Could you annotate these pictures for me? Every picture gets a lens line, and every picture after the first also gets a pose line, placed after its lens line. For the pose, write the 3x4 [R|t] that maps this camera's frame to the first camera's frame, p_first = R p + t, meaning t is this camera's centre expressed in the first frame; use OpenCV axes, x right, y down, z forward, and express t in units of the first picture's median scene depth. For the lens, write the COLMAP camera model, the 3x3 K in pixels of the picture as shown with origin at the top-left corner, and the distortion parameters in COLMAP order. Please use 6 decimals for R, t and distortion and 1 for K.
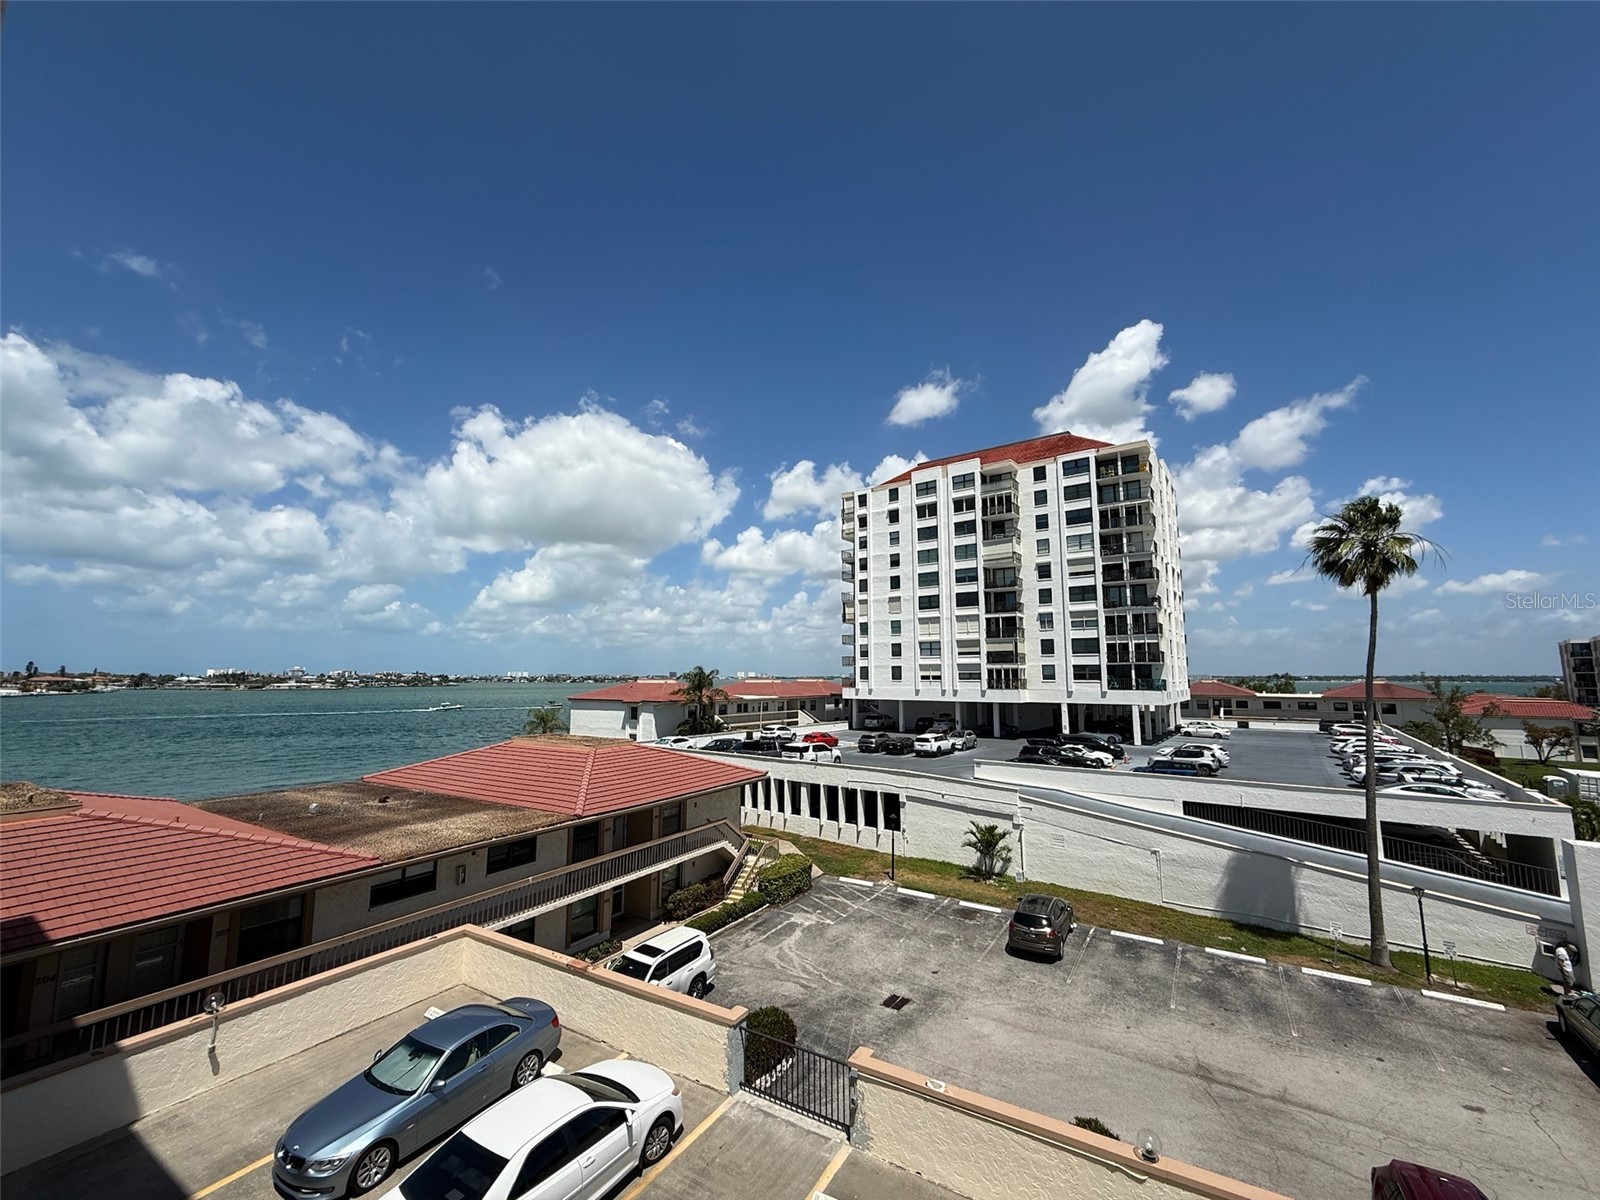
lens RADIAL K [[637.1, 0, 795.9], [0, 637.1, 601.3], [0, 0, 1]] dist [-0.000757, 0.000071]
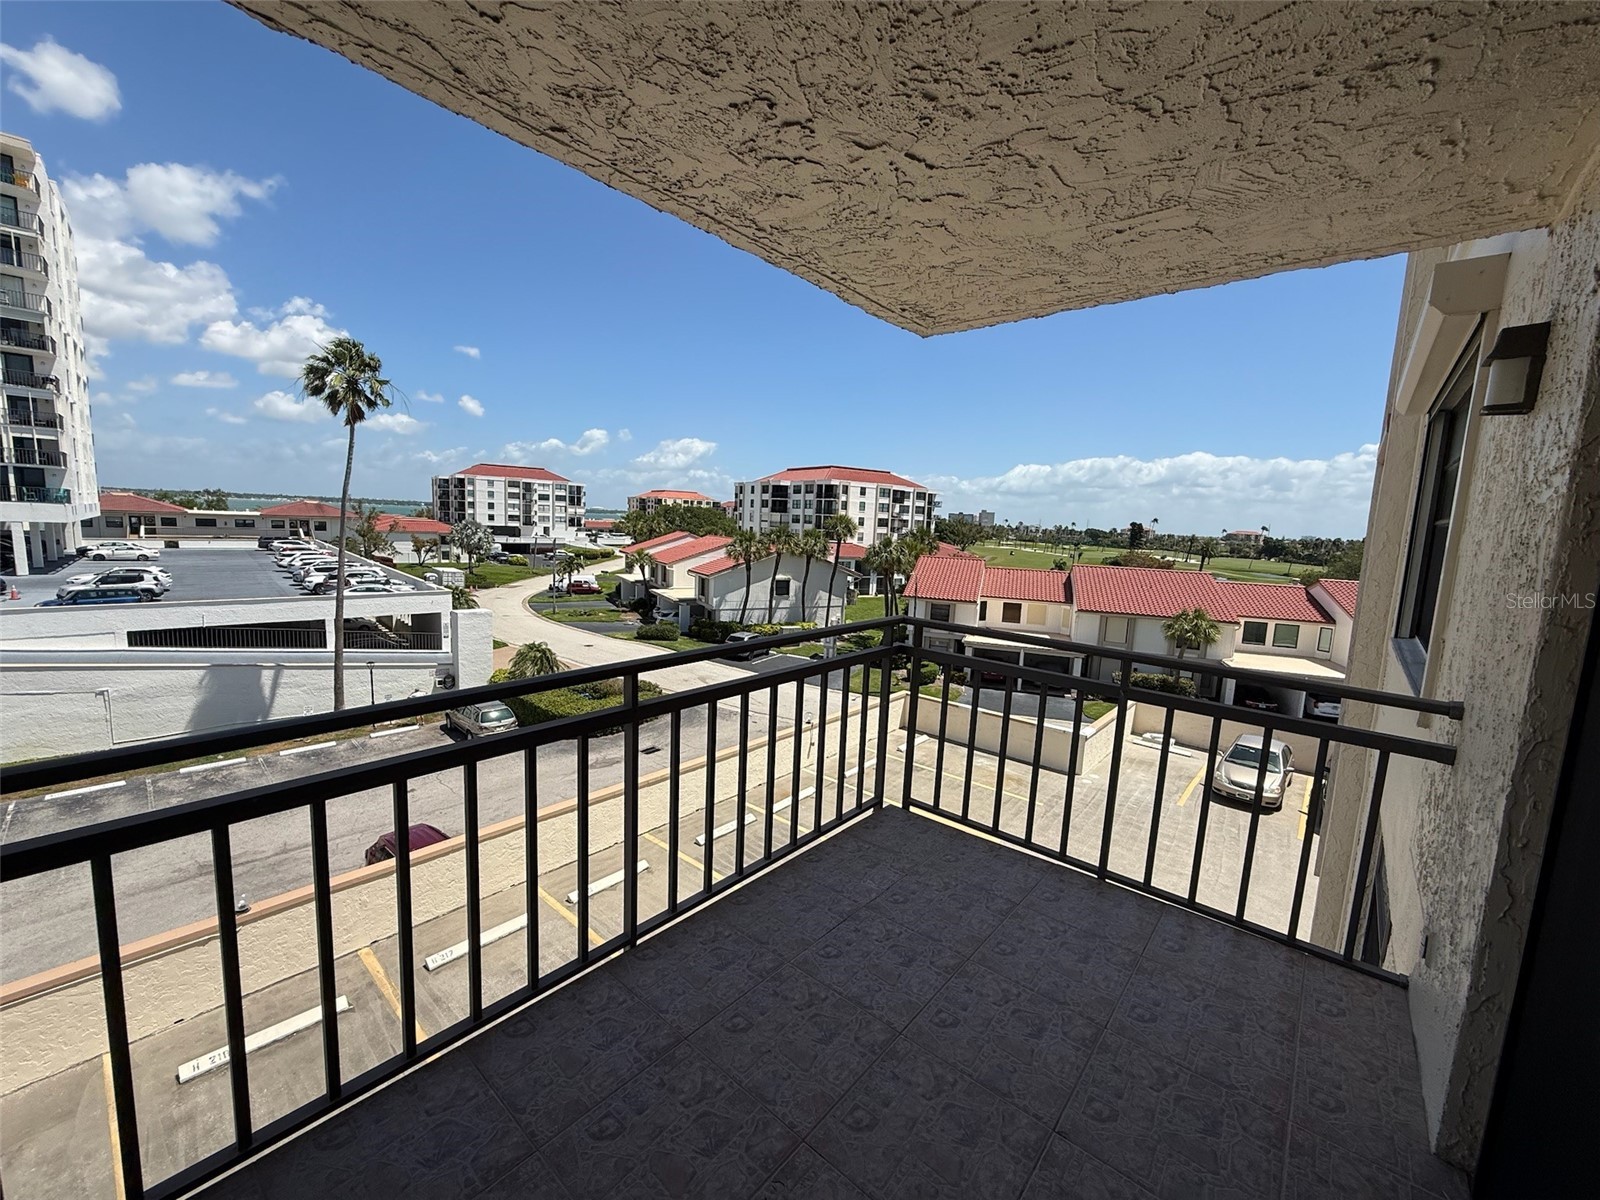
lens RADIAL K [[637.1, 0, 798.1], [0, 637.1, 603.6], [0, 0, 1]] dist [-0.000757, 0.000071]
pose [[0.170598, -0.122510, 0.977695, -0.044204], [-0.159406, 0.975739, 0.150079, 0.000110], [-0.972361, -0.181454, 0.146930, -0.005538]]
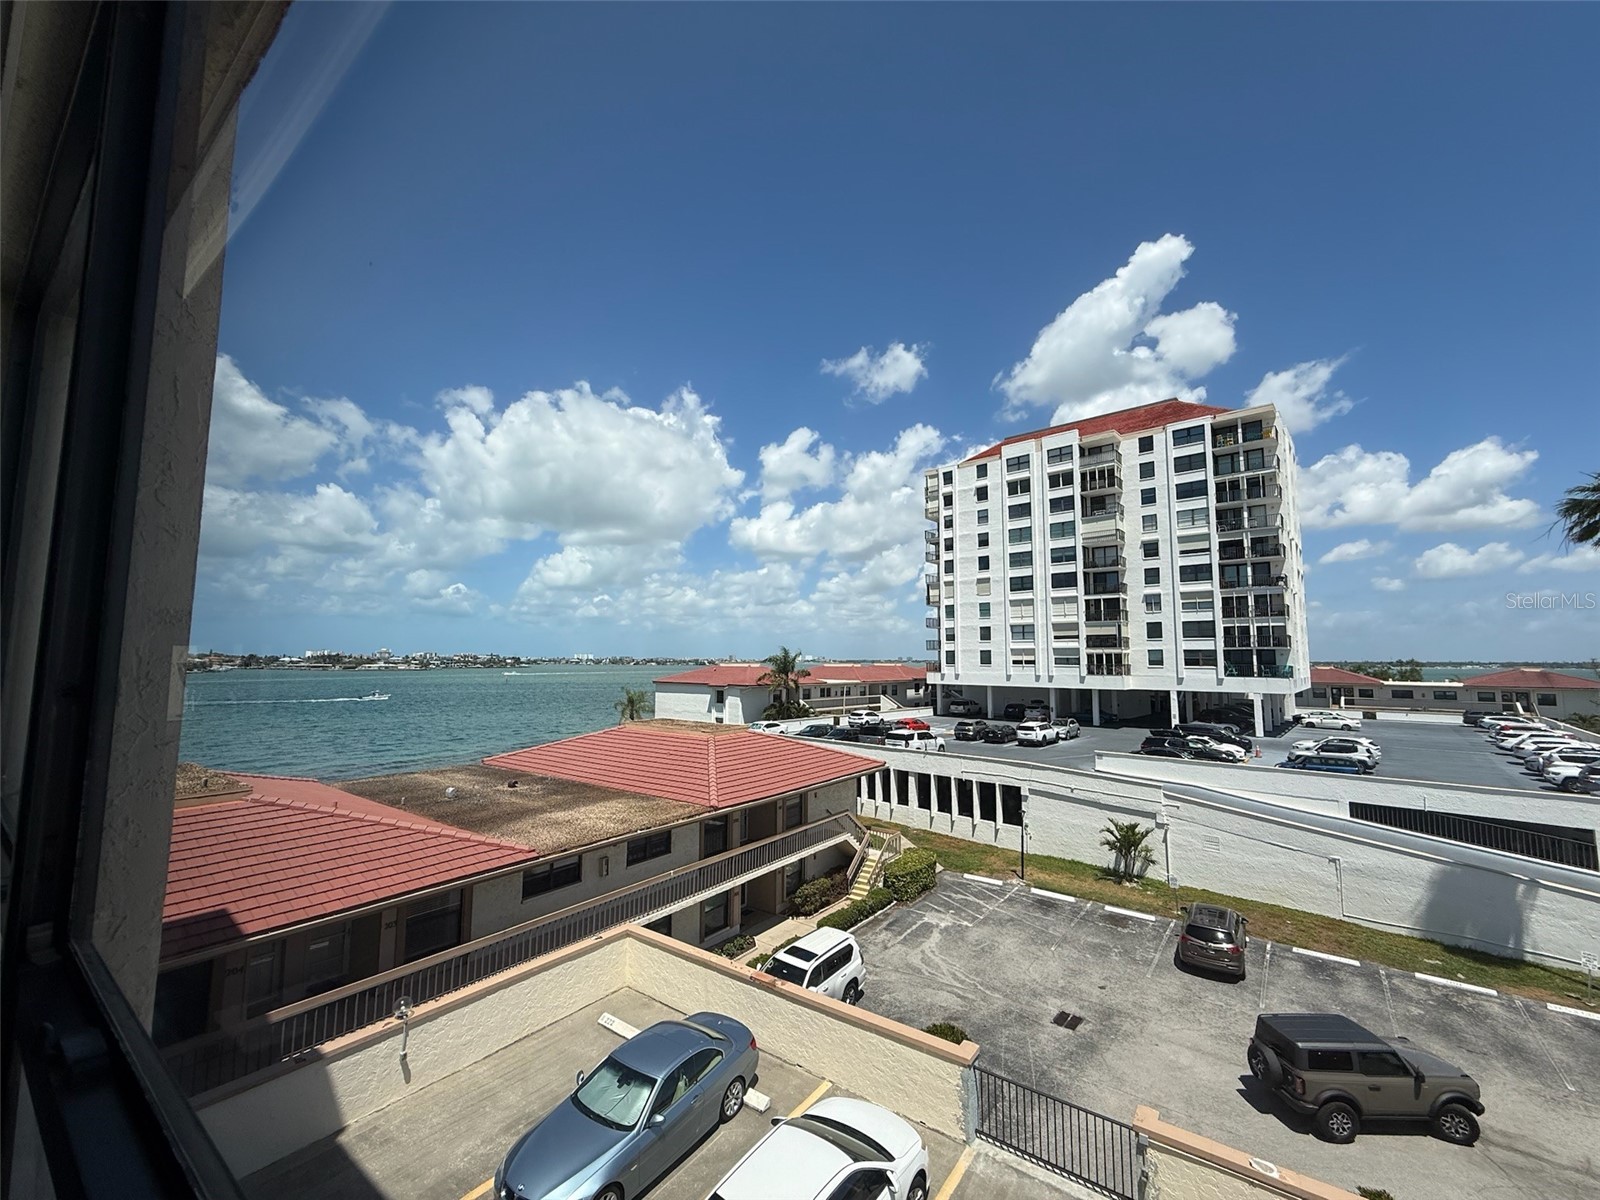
lens RADIAL K [[637.1, 0, 795.6], [0, 637.1, 601.6], [0, 0, 1]] dist [-0.000757, 0.000071]
pose [[0.995998, -0.003813, -0.089295, -0.048414], [0.006156, 0.999644, 0.025973, 0.001789], [0.089164, -0.026419, 0.995667, 0.024930]]
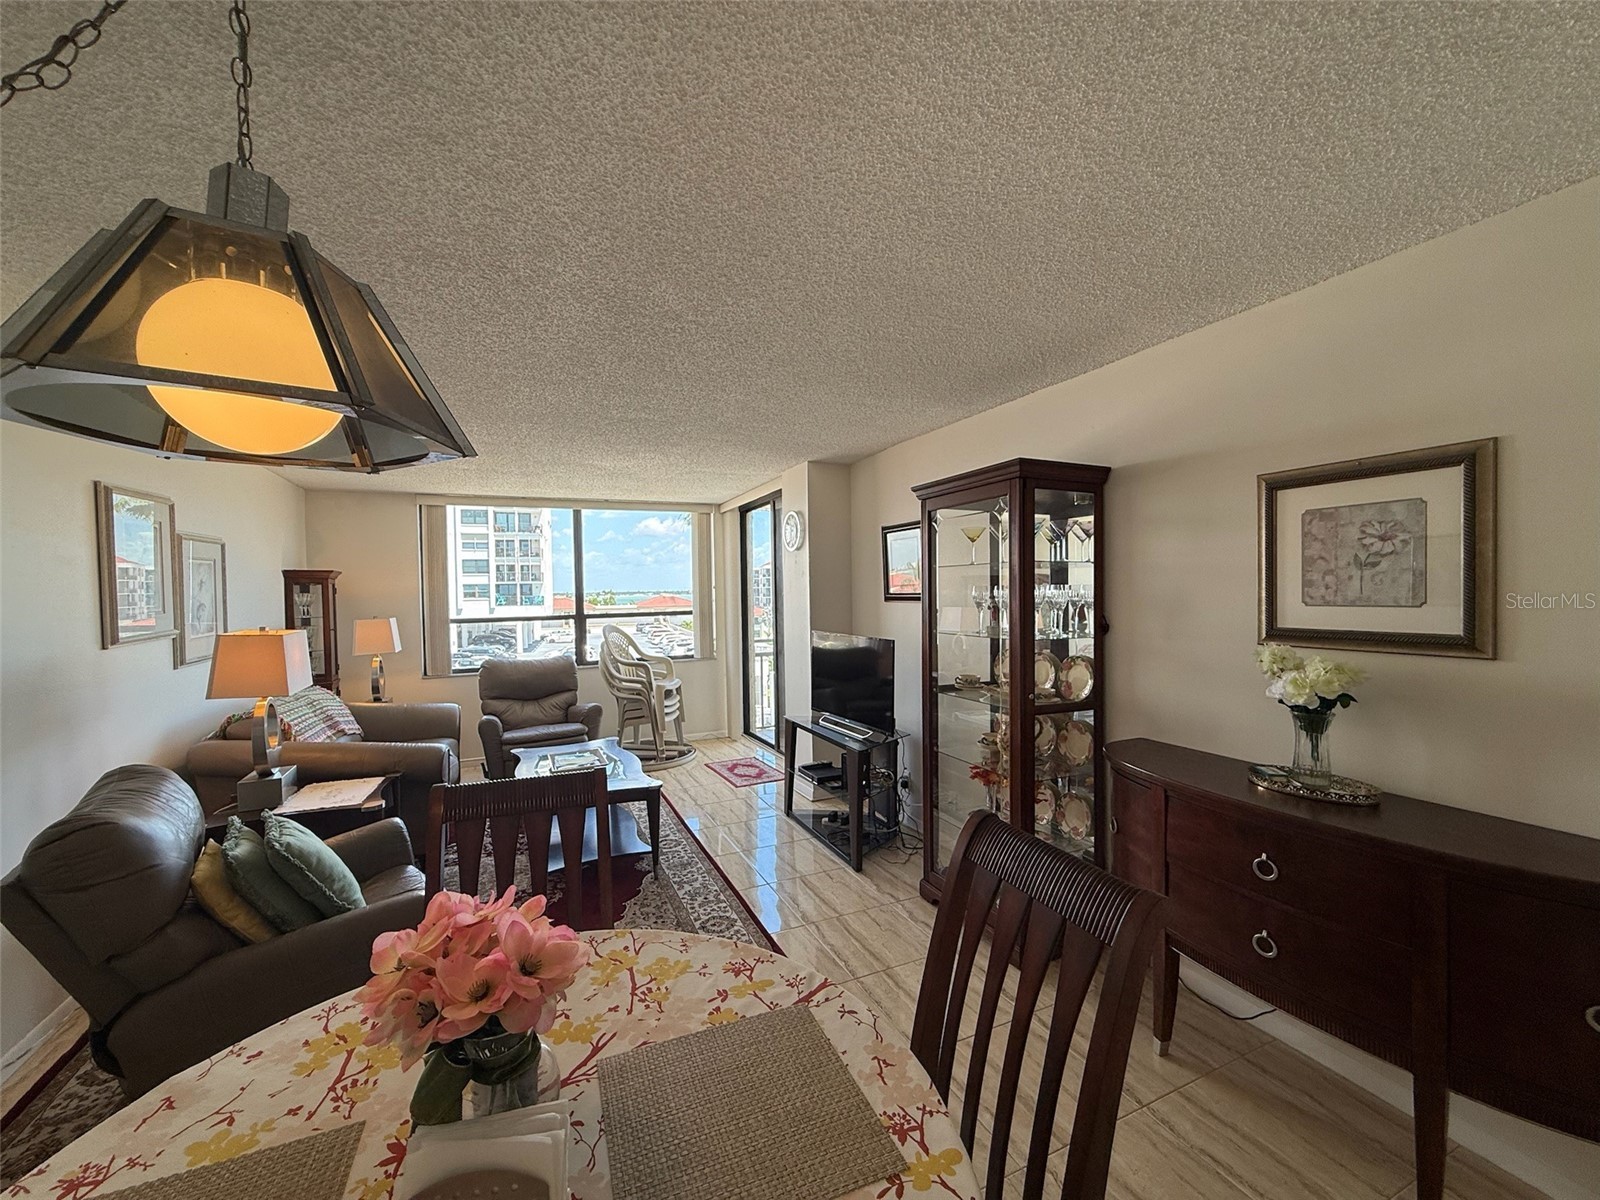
lens RADIAL K [[637.1, 0, 798.0], [0, 637.1, 602.3], [0, 0, 1]] dist [-0.000757, 0.000071]
pose [[0.571192, -0.026010, 0.820404, -0.115687], [-0.079903, 0.992989, 0.087112, -0.006161], [-0.816918, -0.115310, 0.565110, -0.051616]]
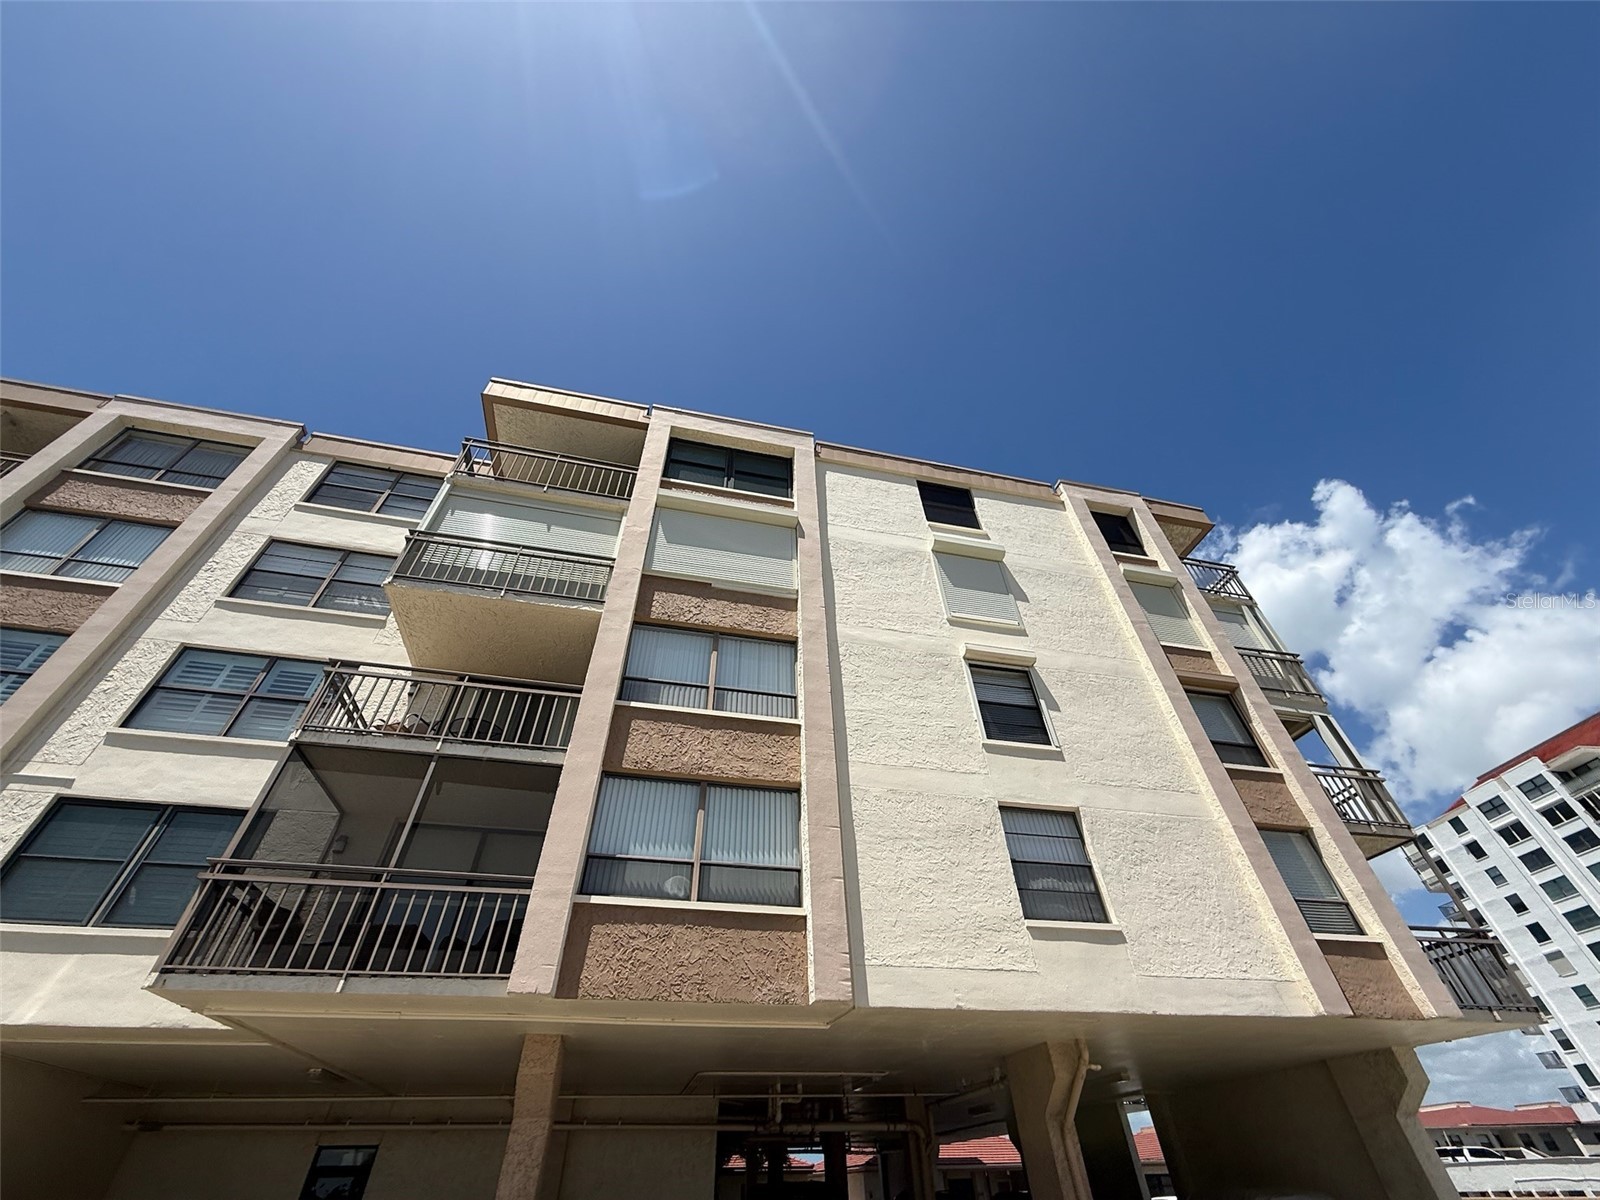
lens RADIAL K [[637.1, 0, 809.6], [0, 637.1, 604.7], [0, 0, 1]] dist [-0.000757, 0.000071]
pose [[0.692293, -0.506633, -0.513860, 0.169778], [0.122237, 0.784139, -0.608428, 0.027478], [0.711188, 0.358398, 0.604783, -0.367150]]
